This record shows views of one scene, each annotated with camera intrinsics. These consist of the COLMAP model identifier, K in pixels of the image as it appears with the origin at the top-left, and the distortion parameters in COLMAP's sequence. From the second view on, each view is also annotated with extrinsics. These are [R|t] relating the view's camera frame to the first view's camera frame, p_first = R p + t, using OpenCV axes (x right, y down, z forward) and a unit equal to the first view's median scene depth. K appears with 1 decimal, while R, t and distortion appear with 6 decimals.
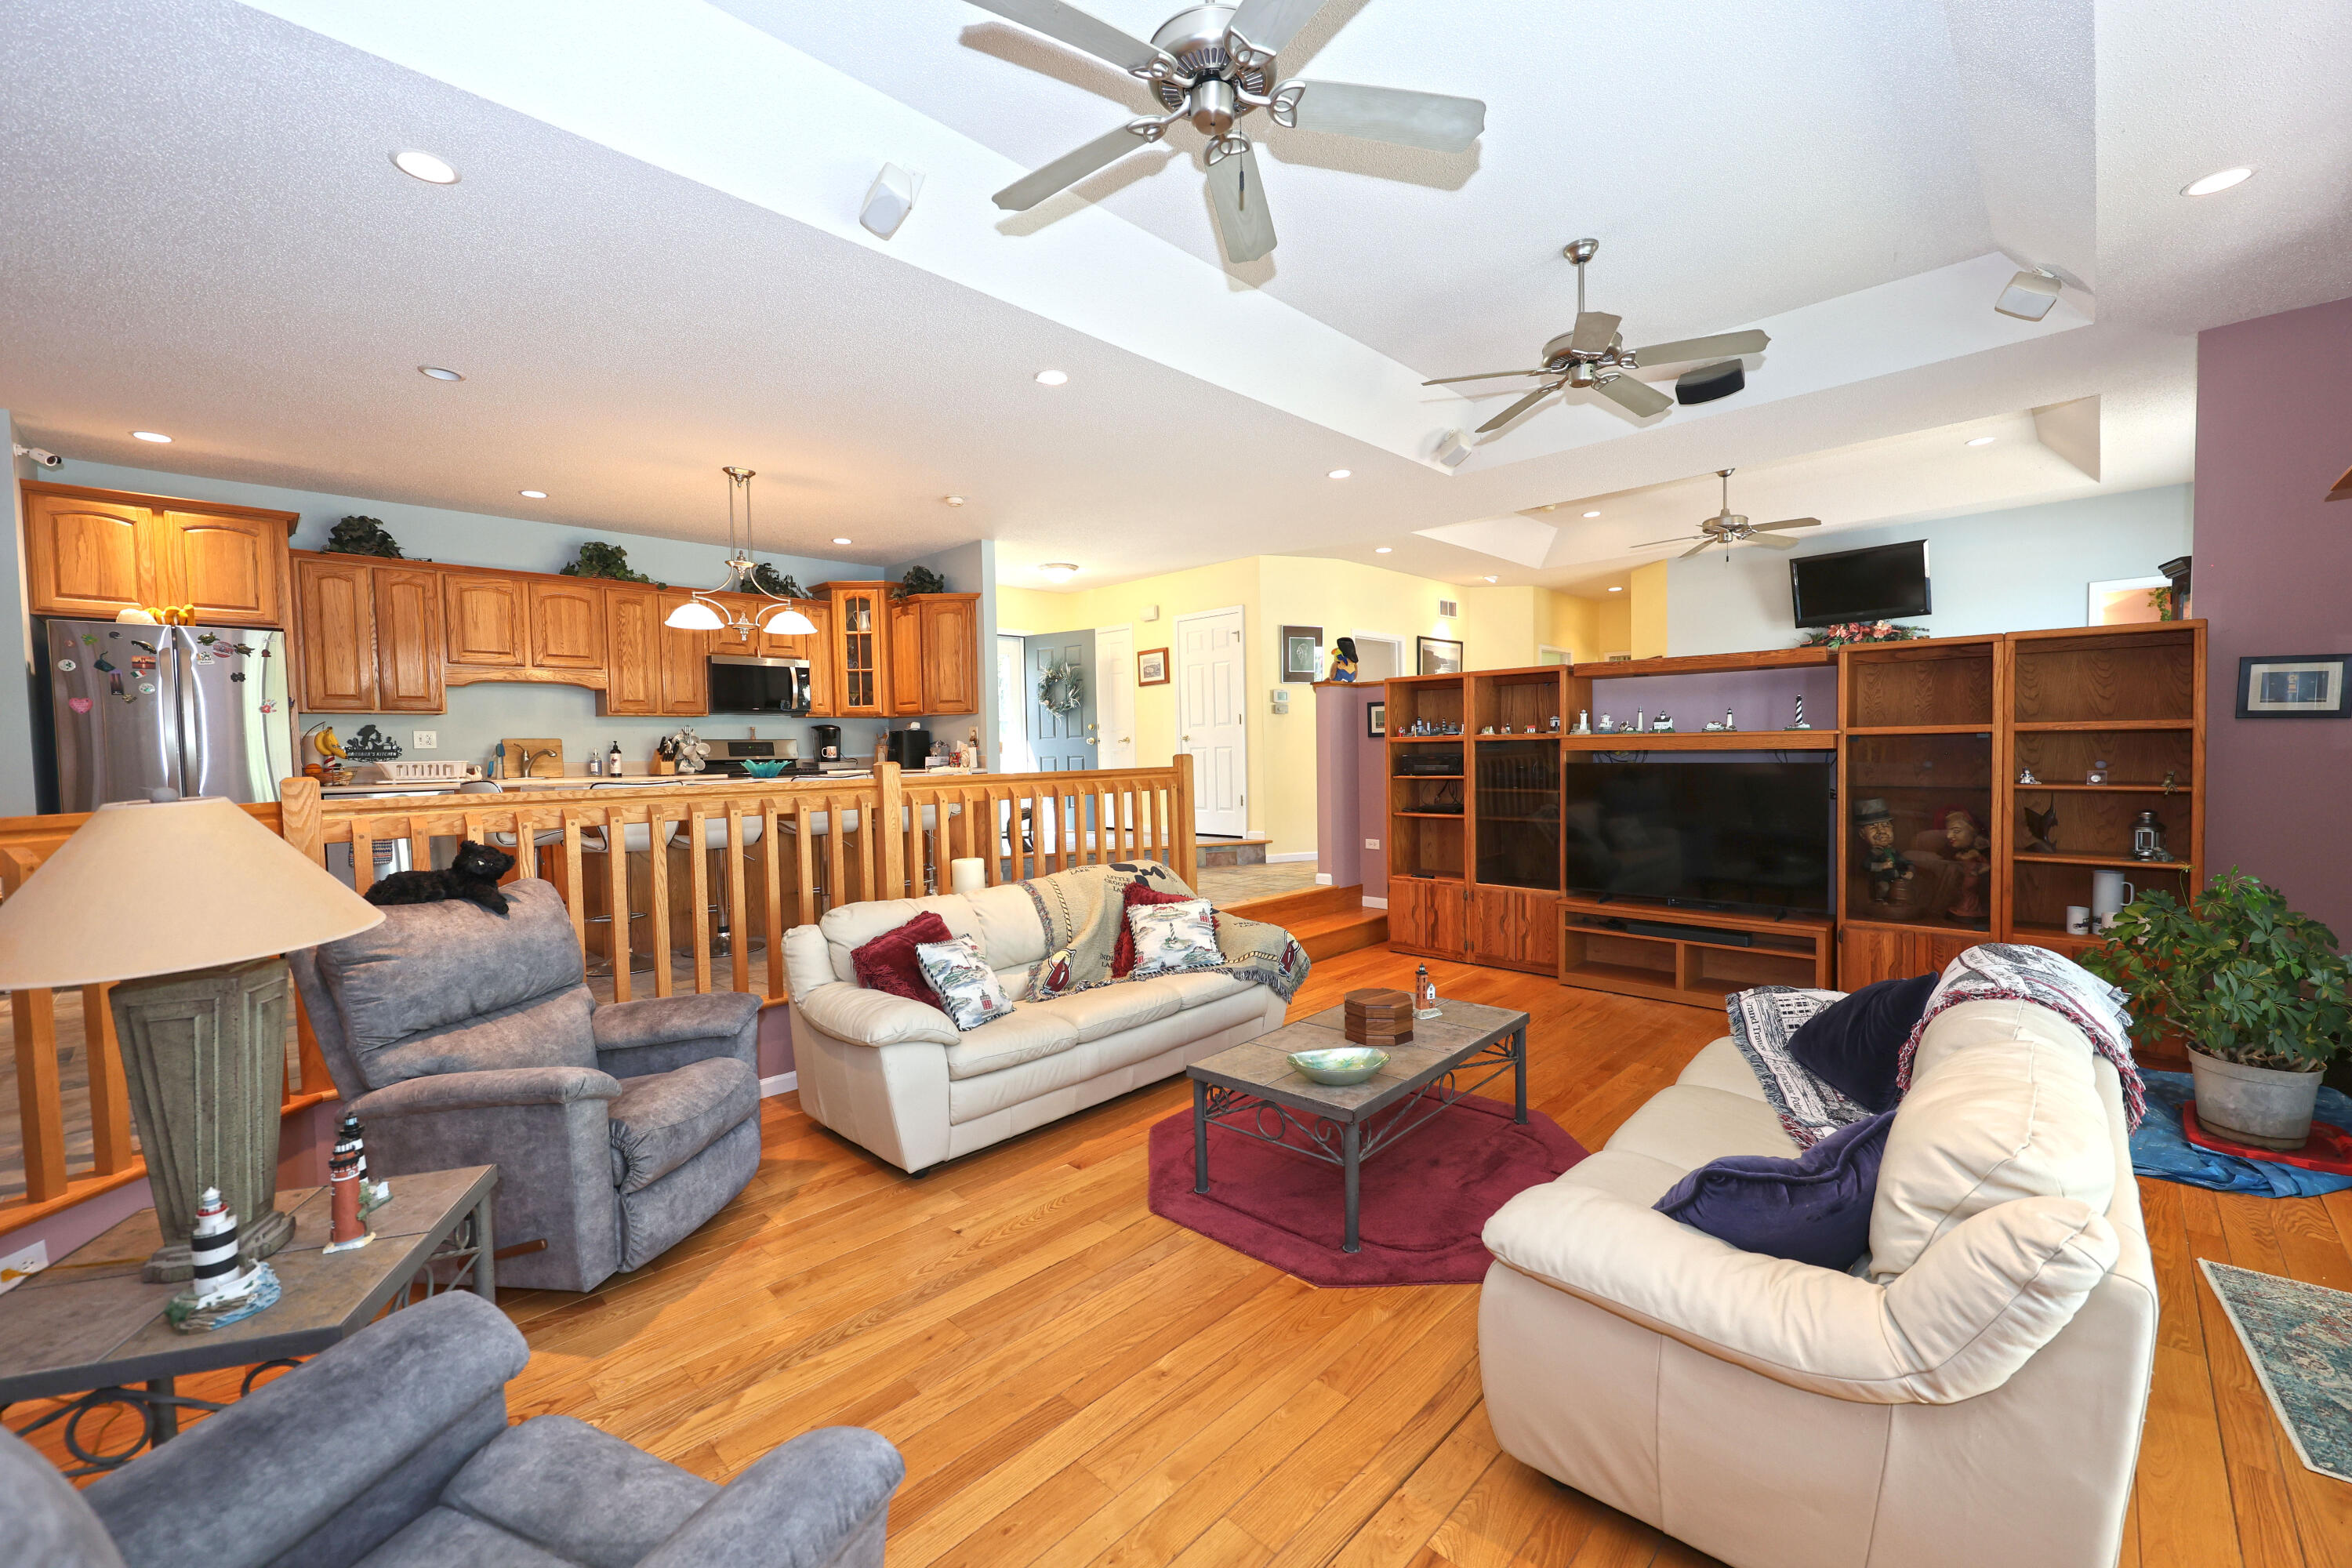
lens RADIAL K [[940.5, 0, 1174.7], [0, 940.5, 784.3], [0, 0, 1]] dist [-0.000684, -0.000139]
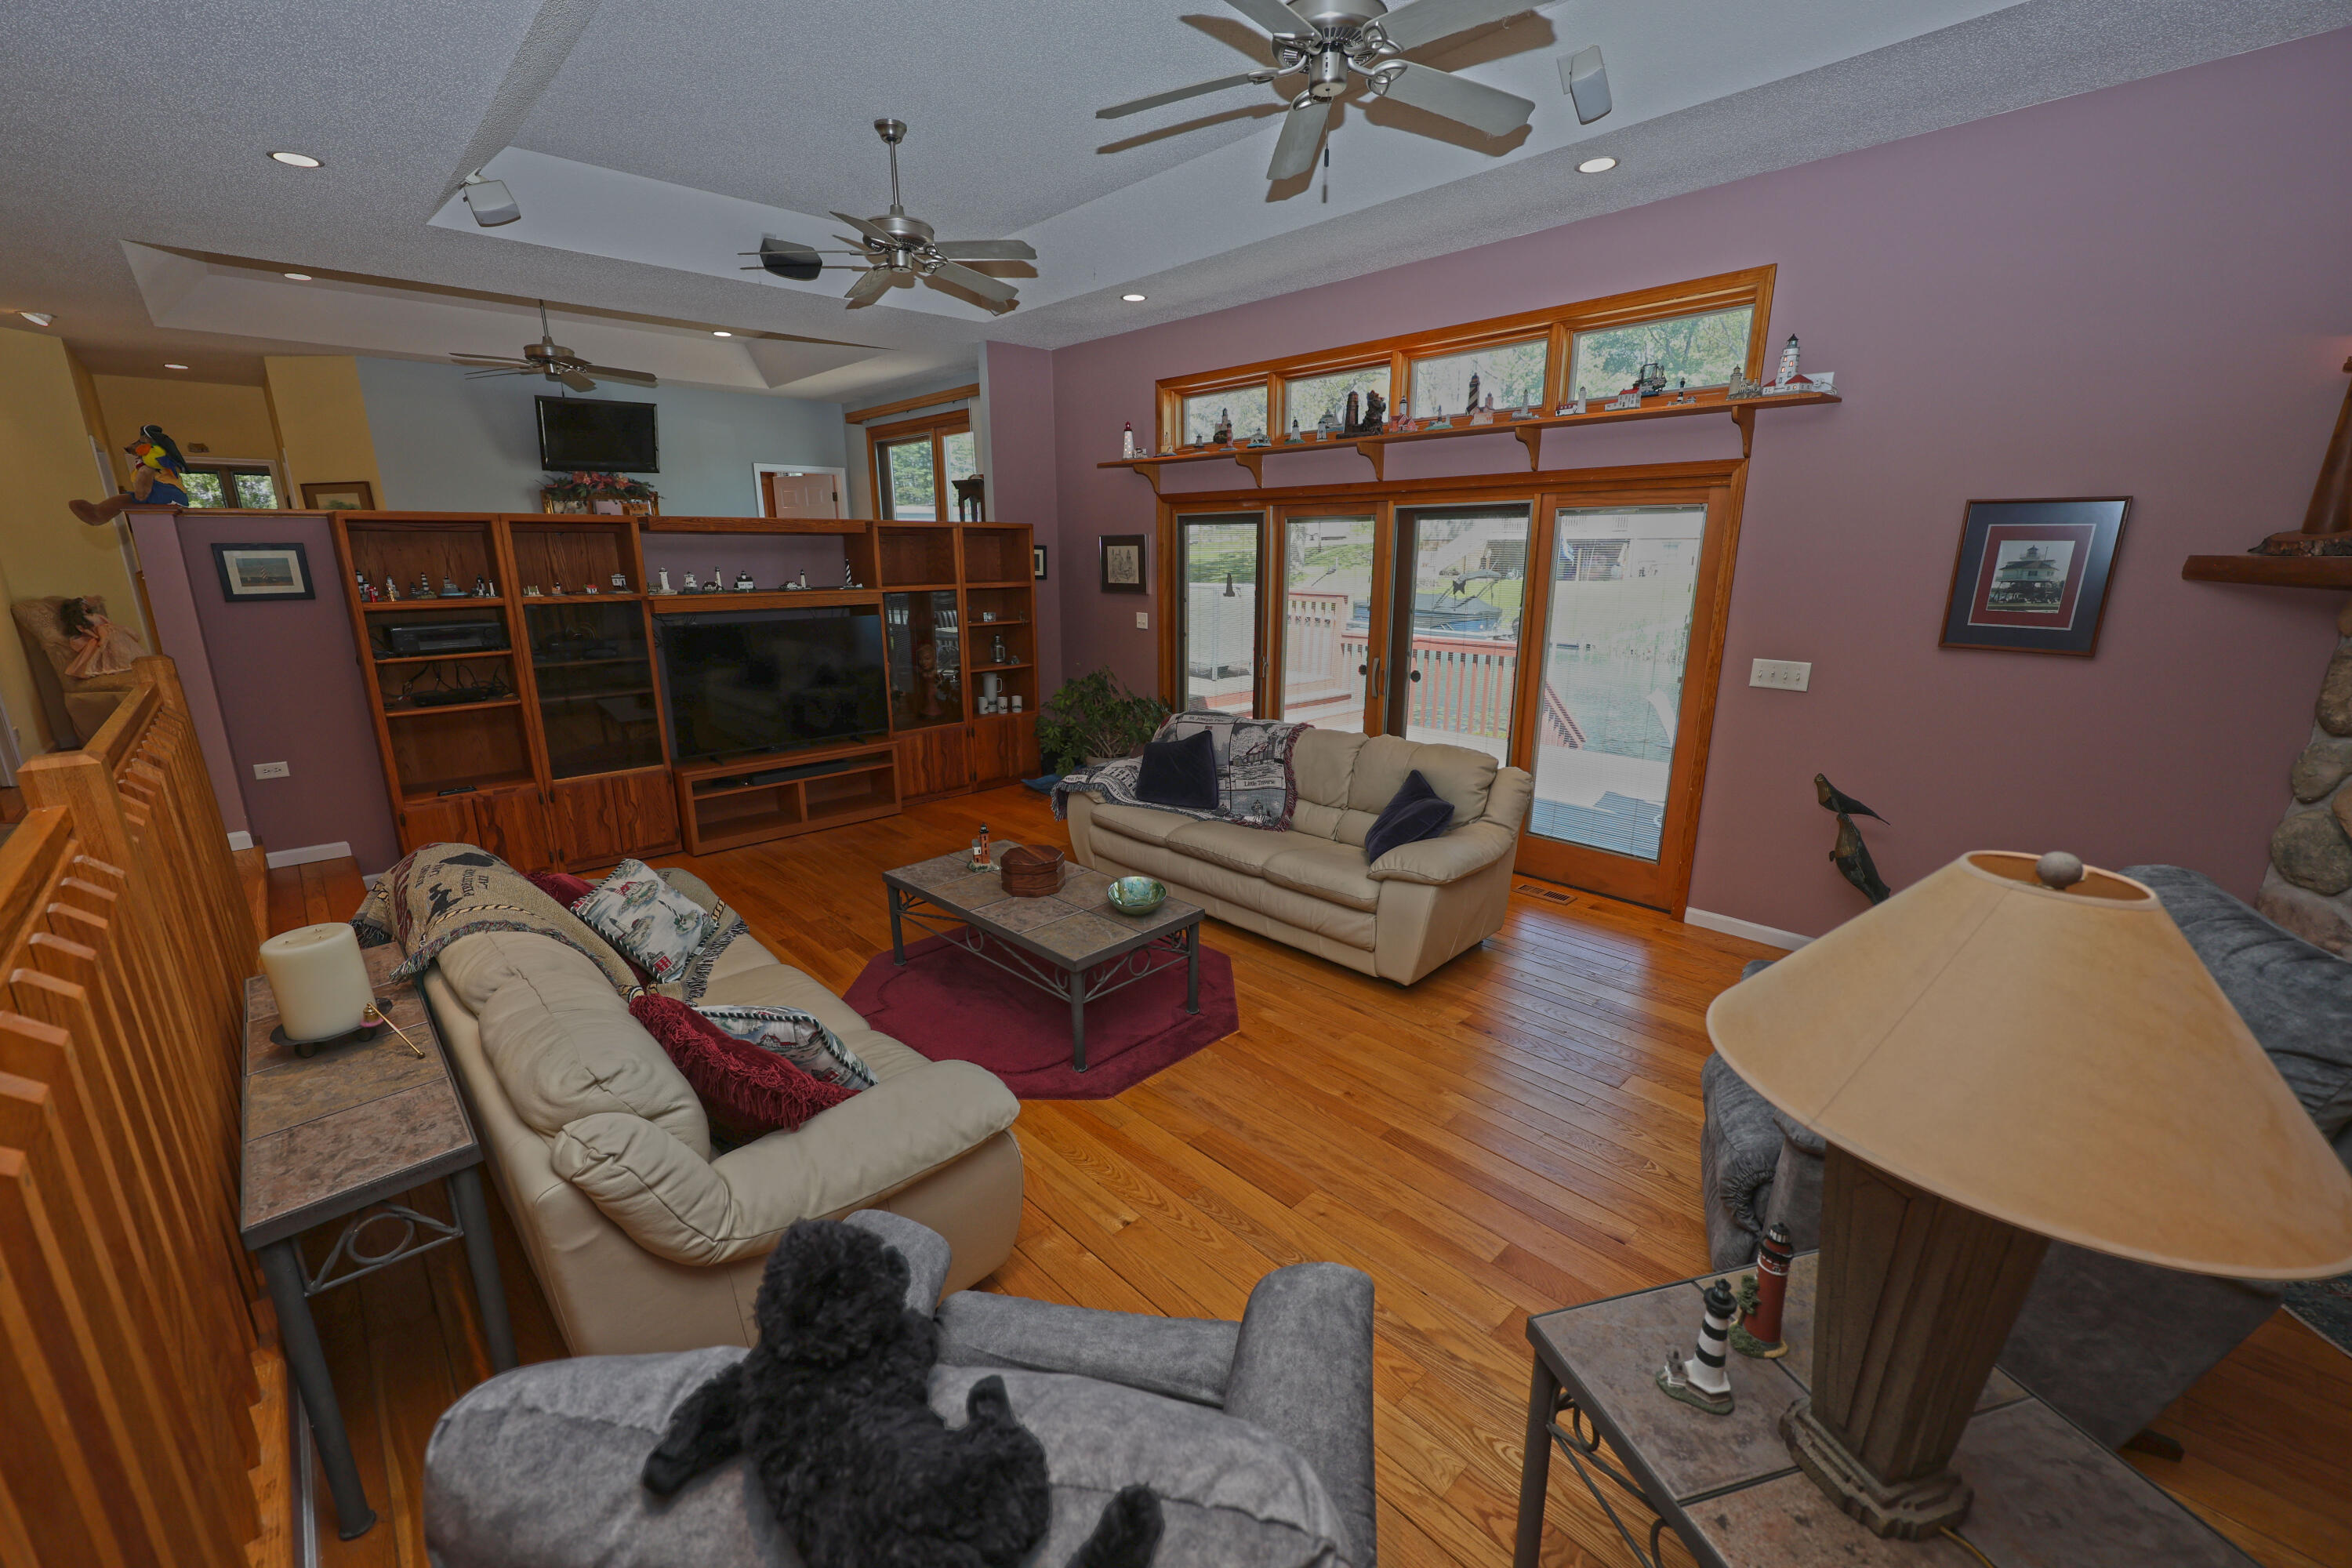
lens RADIAL K [[940.5, 0, 1168.5], [0, 940.5, 787.8], [0, 0, 1]] dist [-0.000684, -0.000139]
pose [[0.038763, -0.230422, 0.972319, -0.427529], [0.042300, 0.972556, 0.228792, -0.050441], [-0.998353, 0.032260, 0.047446, 0.392316]]
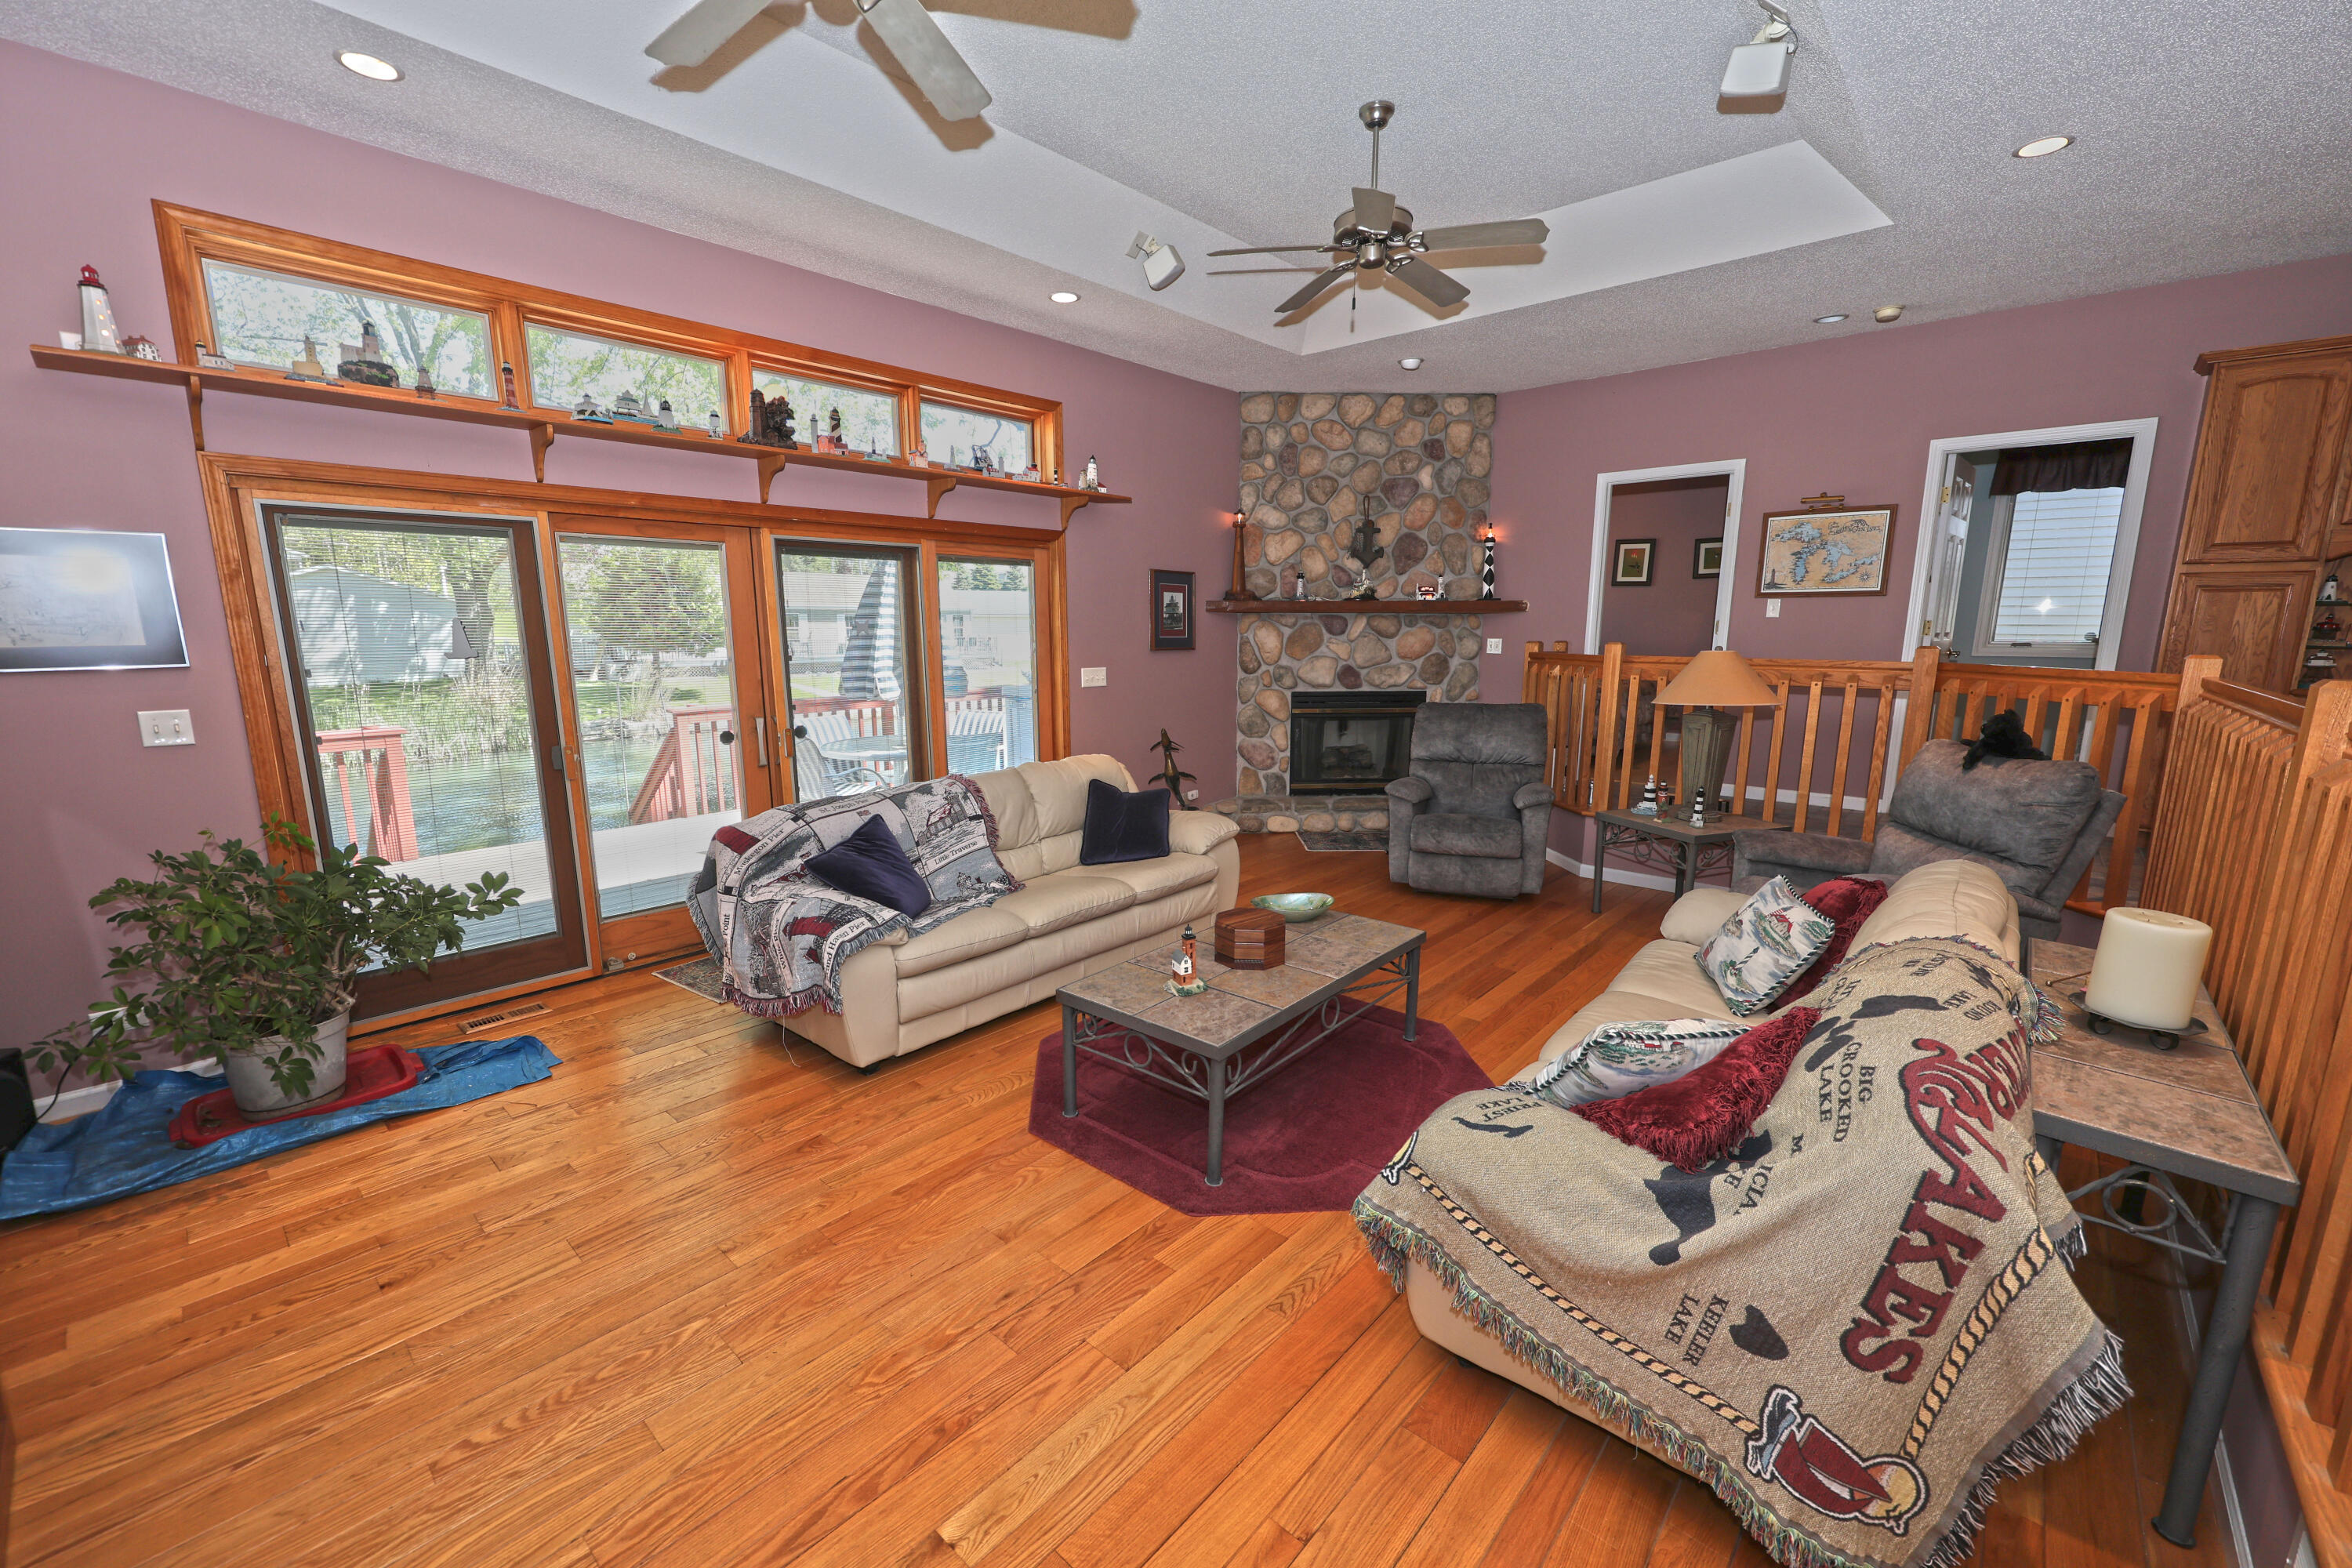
lens RADIAL K [[940.5, 0, 1176.1], [0, 940.5, 797.0], [0, 0, 1]] dist [-0.000684, -0.000139]
pose [[-0.998876, 0.028834, -0.037622, 0.160592], [0.019908, 0.975503, 0.219082, -0.051089], [0.043017, 0.218086, -0.974981, 0.950190]]
